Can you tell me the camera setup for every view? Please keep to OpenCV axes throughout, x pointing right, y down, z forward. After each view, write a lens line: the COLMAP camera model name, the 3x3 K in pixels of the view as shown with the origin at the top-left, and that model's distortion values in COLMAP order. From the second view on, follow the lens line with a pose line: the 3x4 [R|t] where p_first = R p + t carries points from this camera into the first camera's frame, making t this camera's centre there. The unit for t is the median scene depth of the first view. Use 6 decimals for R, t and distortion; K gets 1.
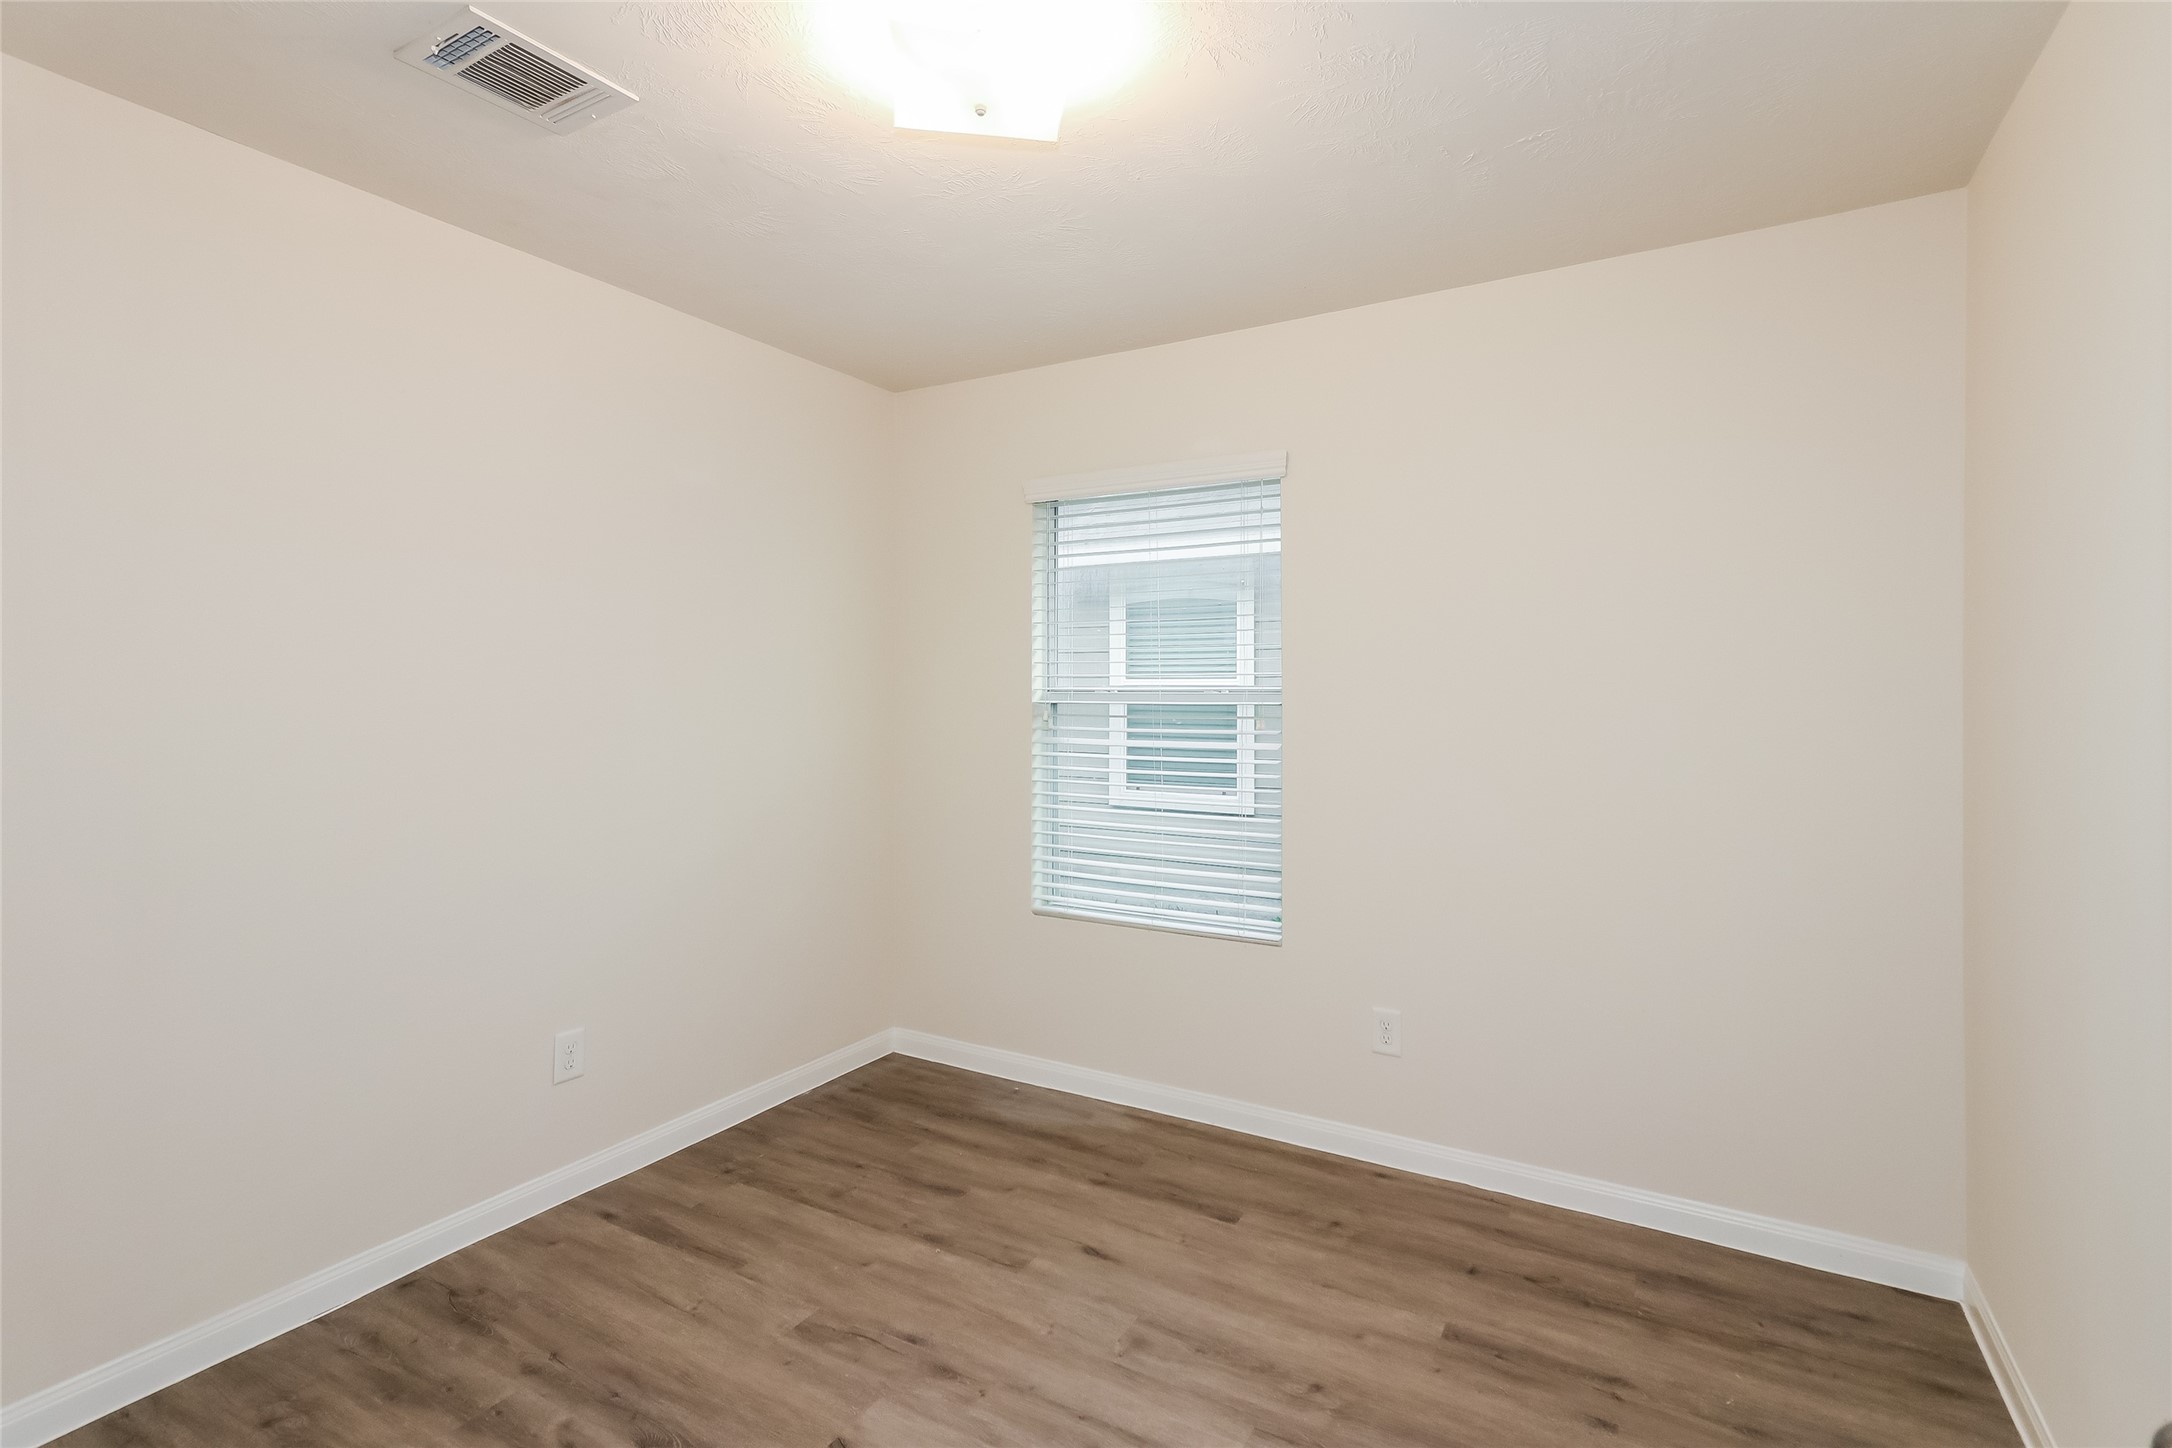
lens RADIAL K [[1030.0, 0, 1055.4], [0, 1030.0, 717.6], [0, 0, 1]] dist [-0.000292, -0.000015]
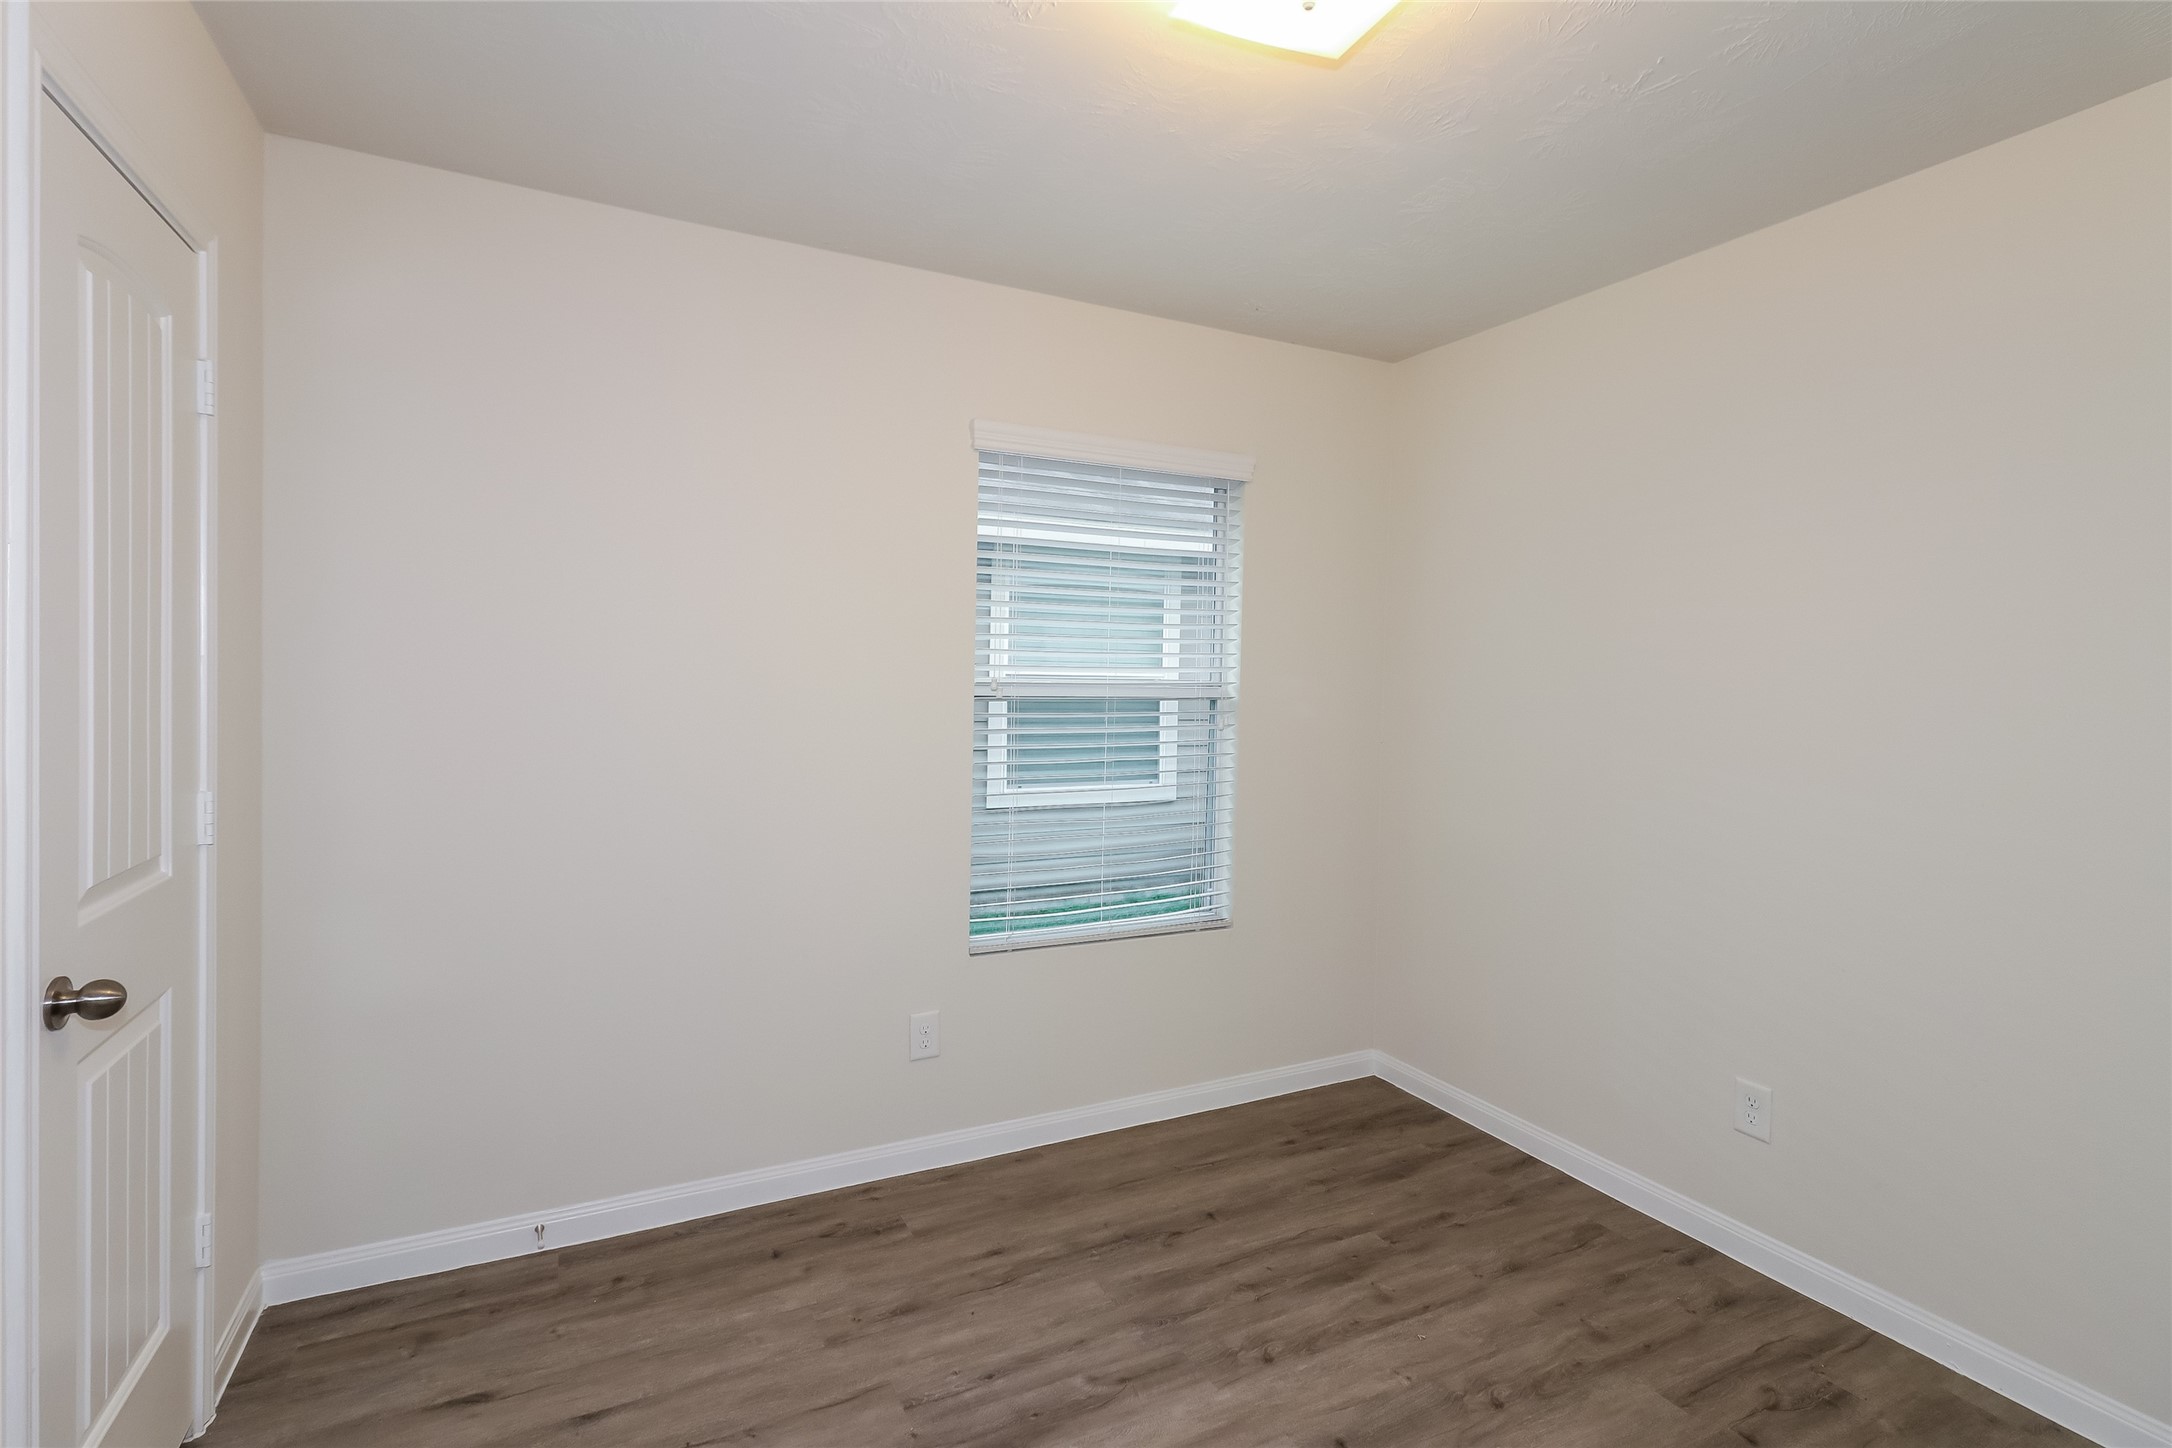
lens RADIAL K [[1029.6, 0, 1086.0], [0, 1029.6, 724.0], [0, 0, 1]] dist [0.001252, 0.000136]
pose [[0.531314, -0.024873, 0.846810, -0.706449], [0.008635, 0.999676, 0.023945, -0.012641], [-0.847131, -0.005410, 0.531357, 0.526933]]
